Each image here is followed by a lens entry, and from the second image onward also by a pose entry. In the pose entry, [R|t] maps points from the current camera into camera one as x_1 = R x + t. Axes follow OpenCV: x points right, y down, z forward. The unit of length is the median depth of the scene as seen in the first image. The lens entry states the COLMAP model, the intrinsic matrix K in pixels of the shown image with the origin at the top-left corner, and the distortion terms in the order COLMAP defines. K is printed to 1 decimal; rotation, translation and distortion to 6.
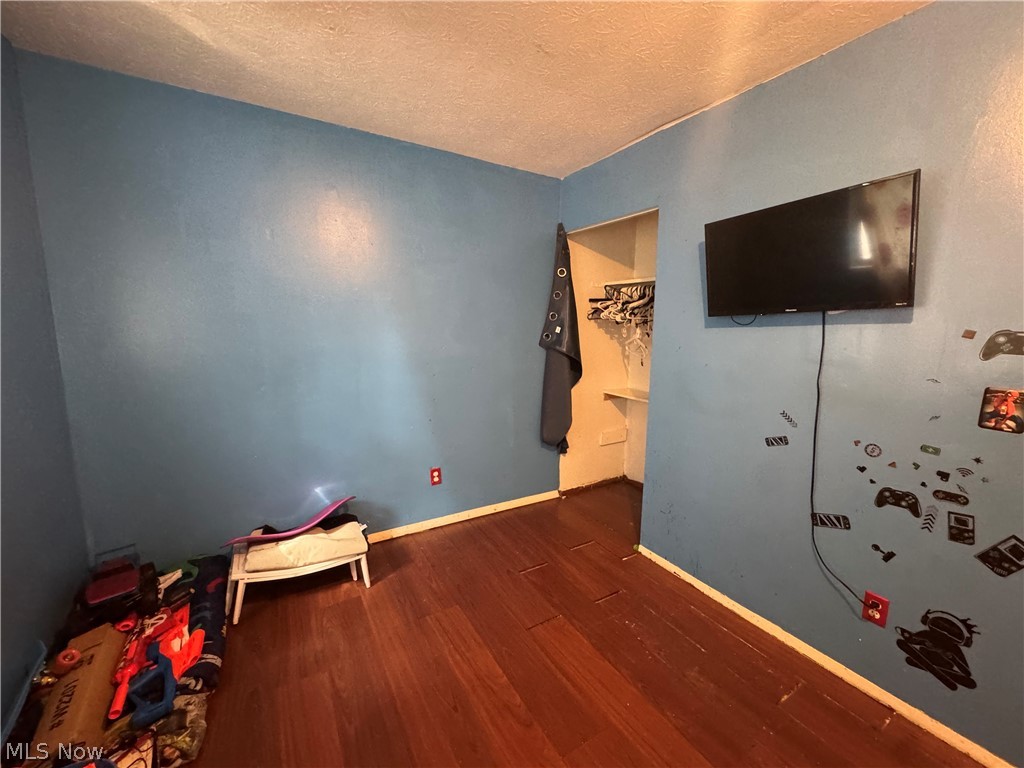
lens RADIAL K [[408.3, 0, 509.8], [0, 408.3, 383.3], [0, 0, 1]] dist [-0.001798, -0.000532]
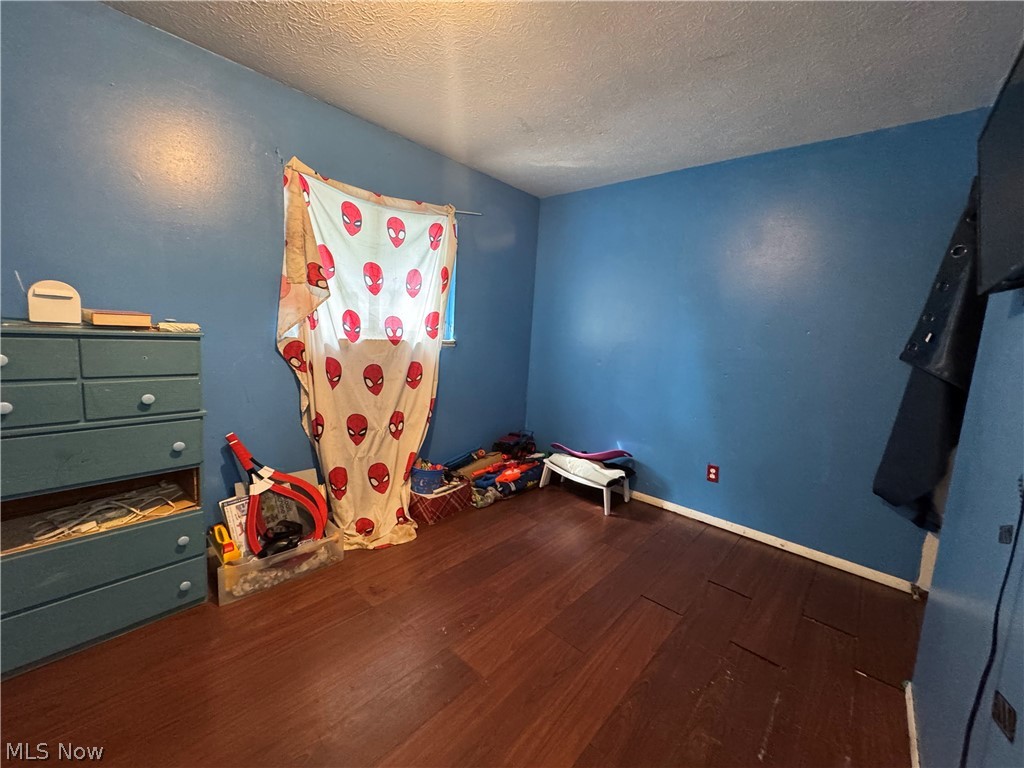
lens RADIAL K [[408.3, 0, 504.6], [0, 408.3, 383.0], [0, 0, 1]] dist [-0.001798, -0.000532]
pose [[0.286587, 0.136387, -0.948297, 0.773023], [-0.188766, 0.978451, 0.083676, 0.024724], [0.939274, 0.155026, 0.306156, 0.206291]]
